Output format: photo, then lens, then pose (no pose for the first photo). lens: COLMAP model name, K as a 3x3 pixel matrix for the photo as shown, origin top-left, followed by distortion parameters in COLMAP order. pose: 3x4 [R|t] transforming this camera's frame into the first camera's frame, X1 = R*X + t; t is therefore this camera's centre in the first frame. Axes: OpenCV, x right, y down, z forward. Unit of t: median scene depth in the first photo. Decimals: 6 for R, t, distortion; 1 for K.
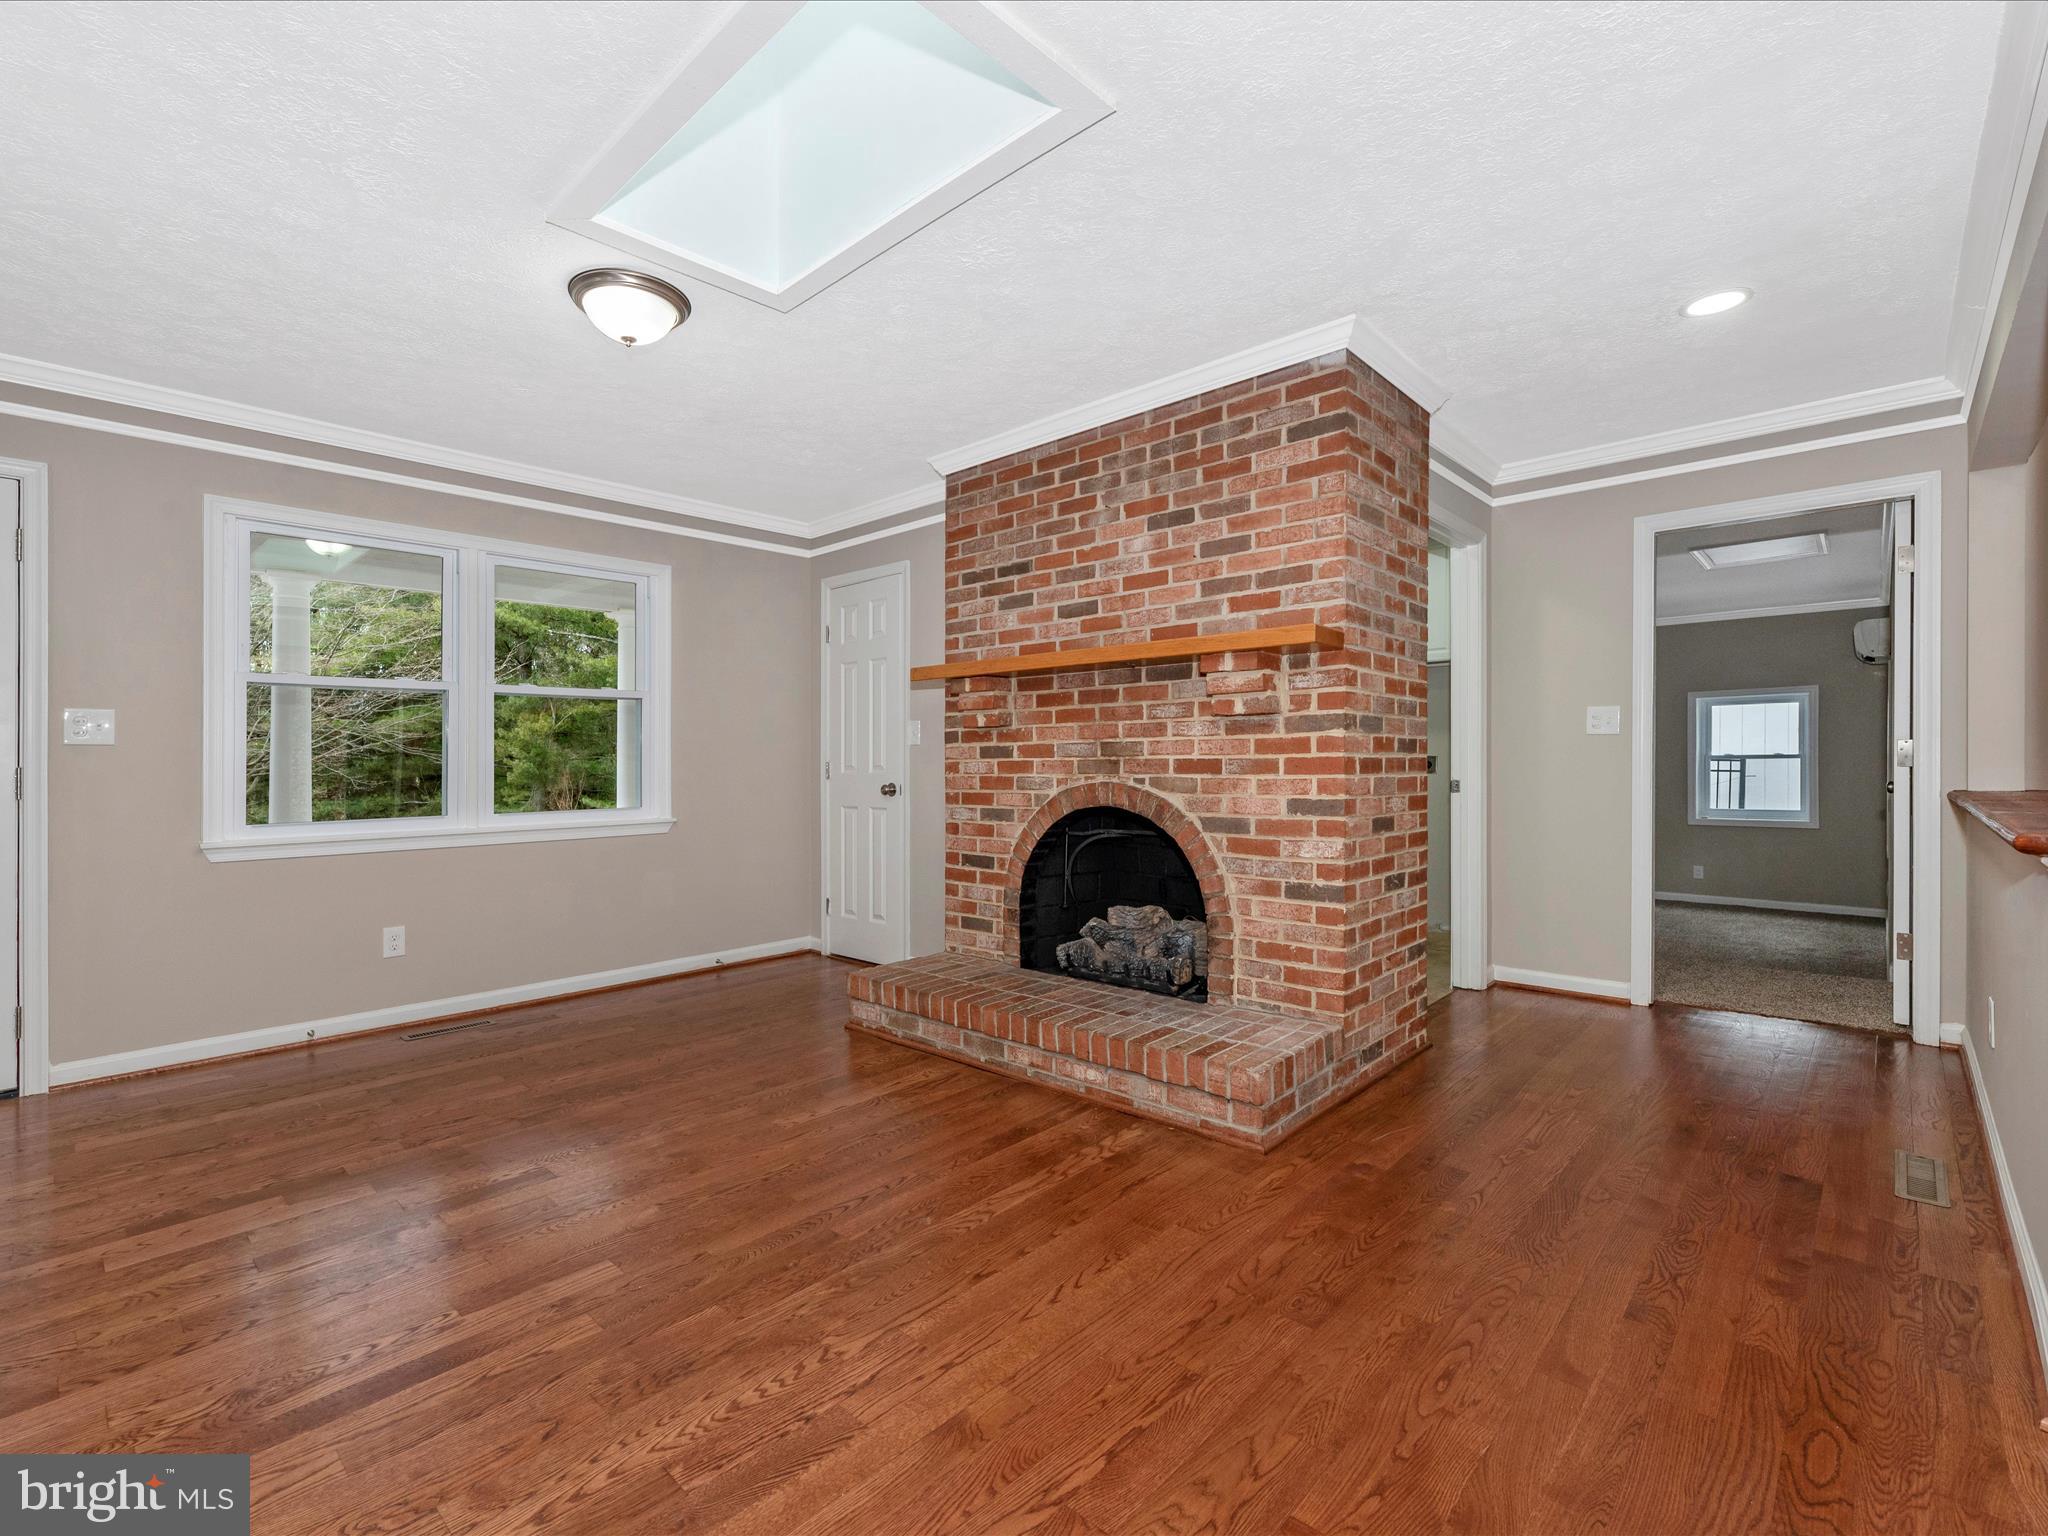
lens RADIAL K [[914.9, 0, 980.4], [0, 914.9, 729.5], [0, 0, 1]] dist [0.000008, -0.000195]
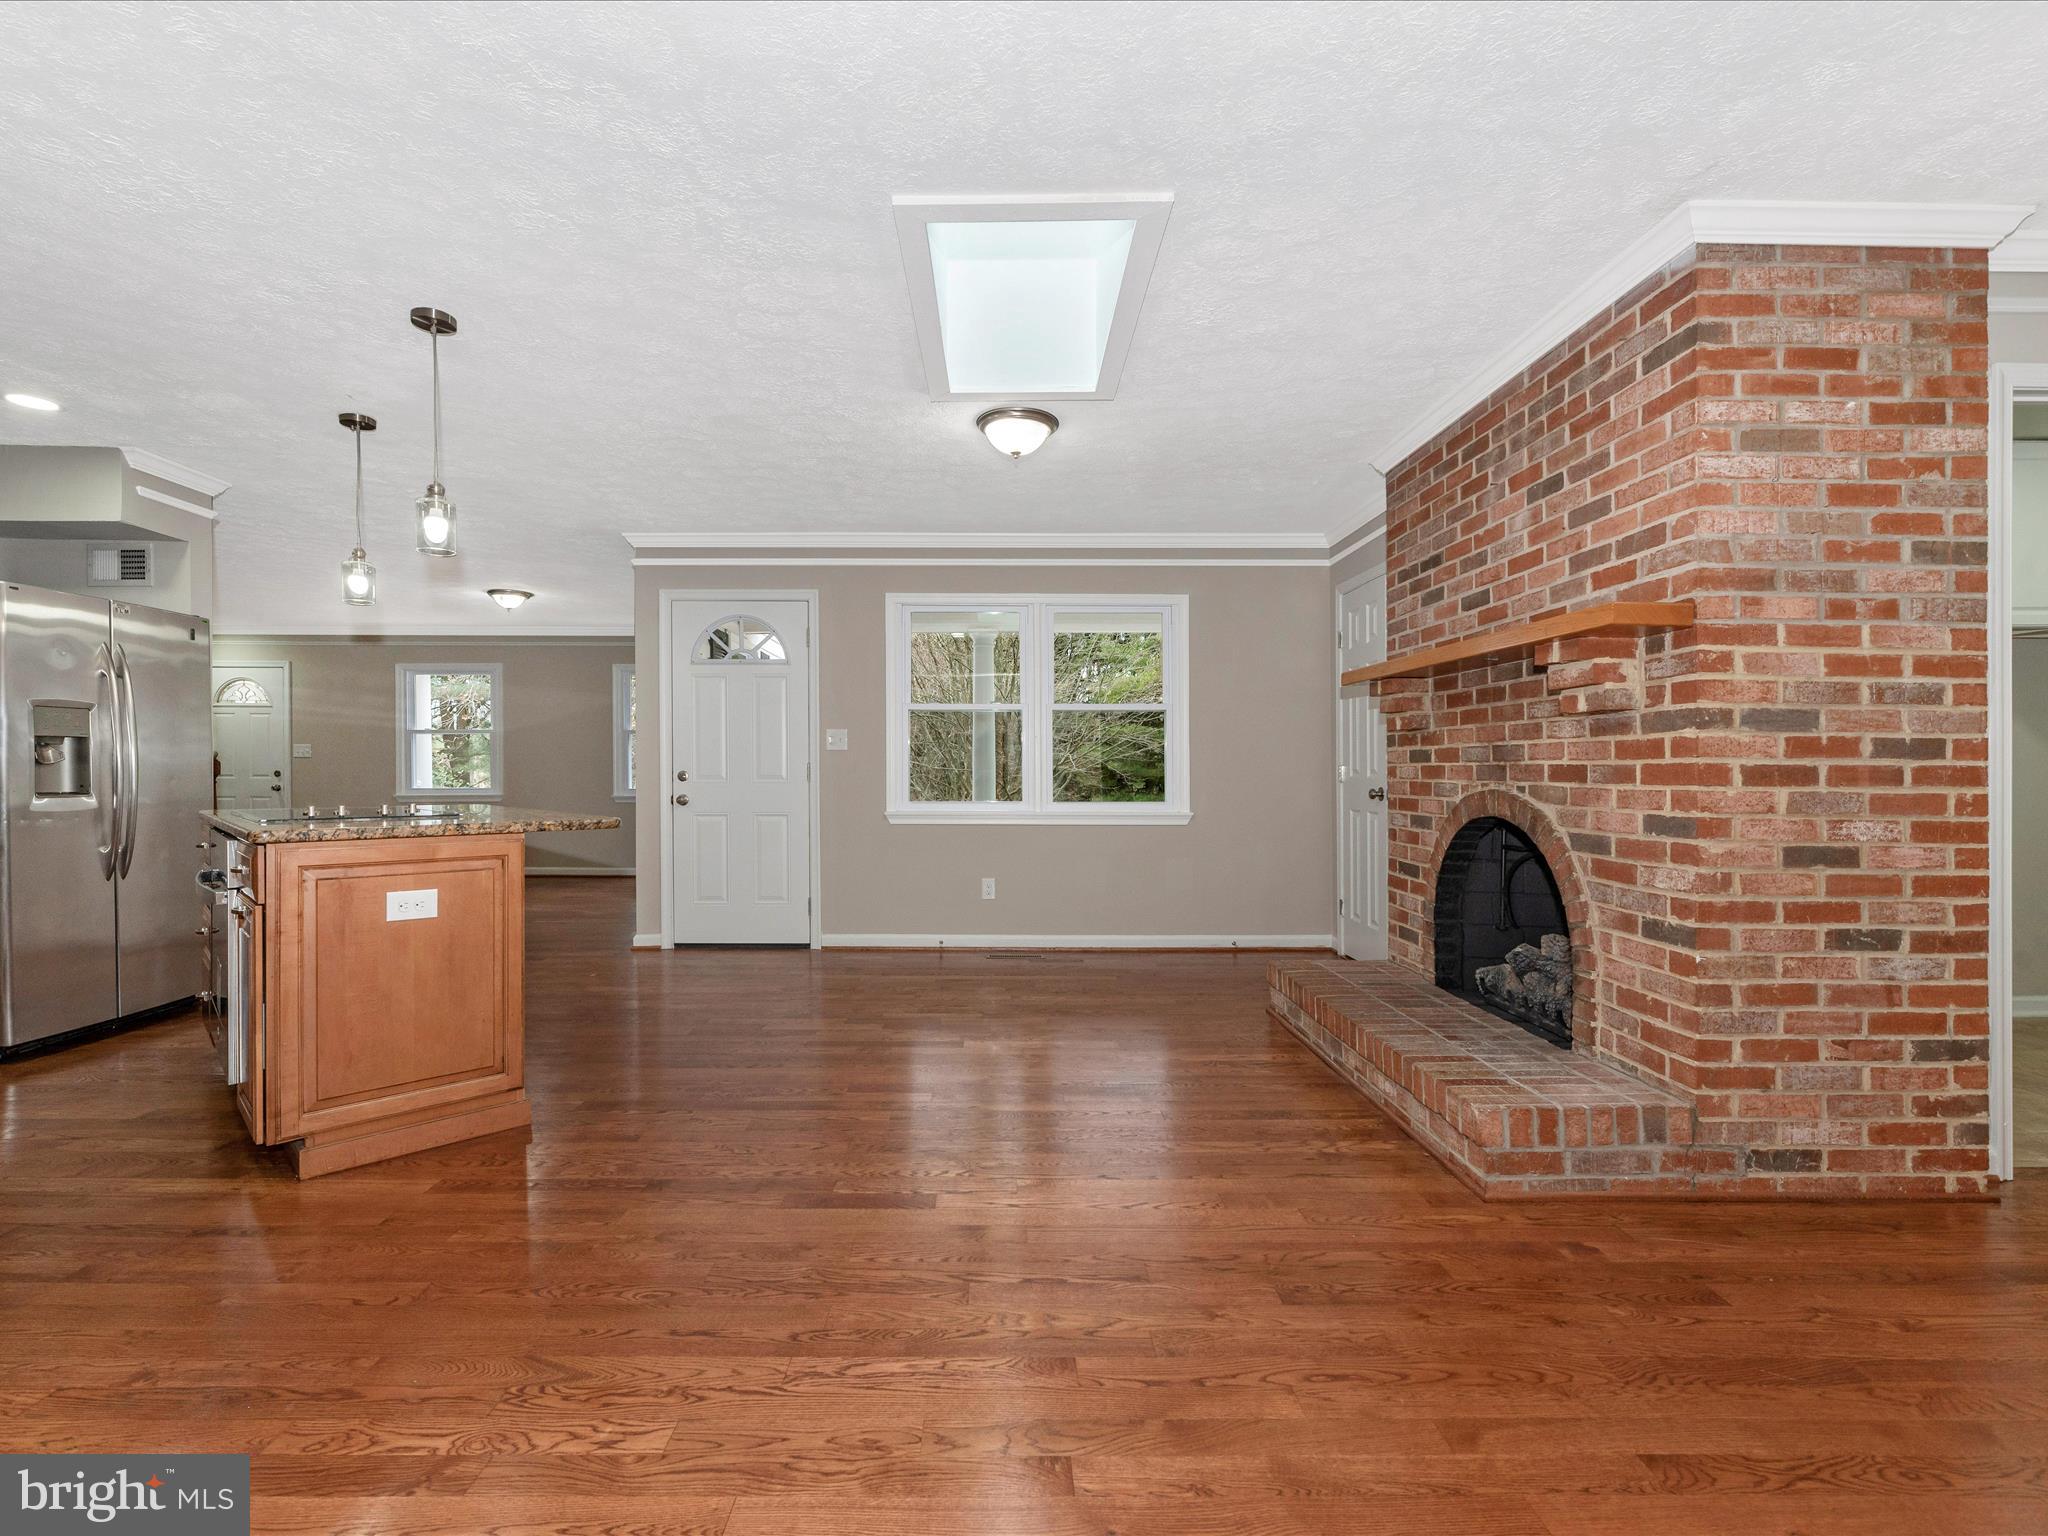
lens RADIAL K [[914.9, 0, 980.4], [0, 914.9, 729.5], [0, 0, 1]] dist [0.000008, -0.000195]
pose [[0.692414, -0.018360, -0.721267, 0.463654], [0.015825, 0.999822, -0.010258, -0.000661], [0.721327, -0.004311, 0.692581, 0.011252]]
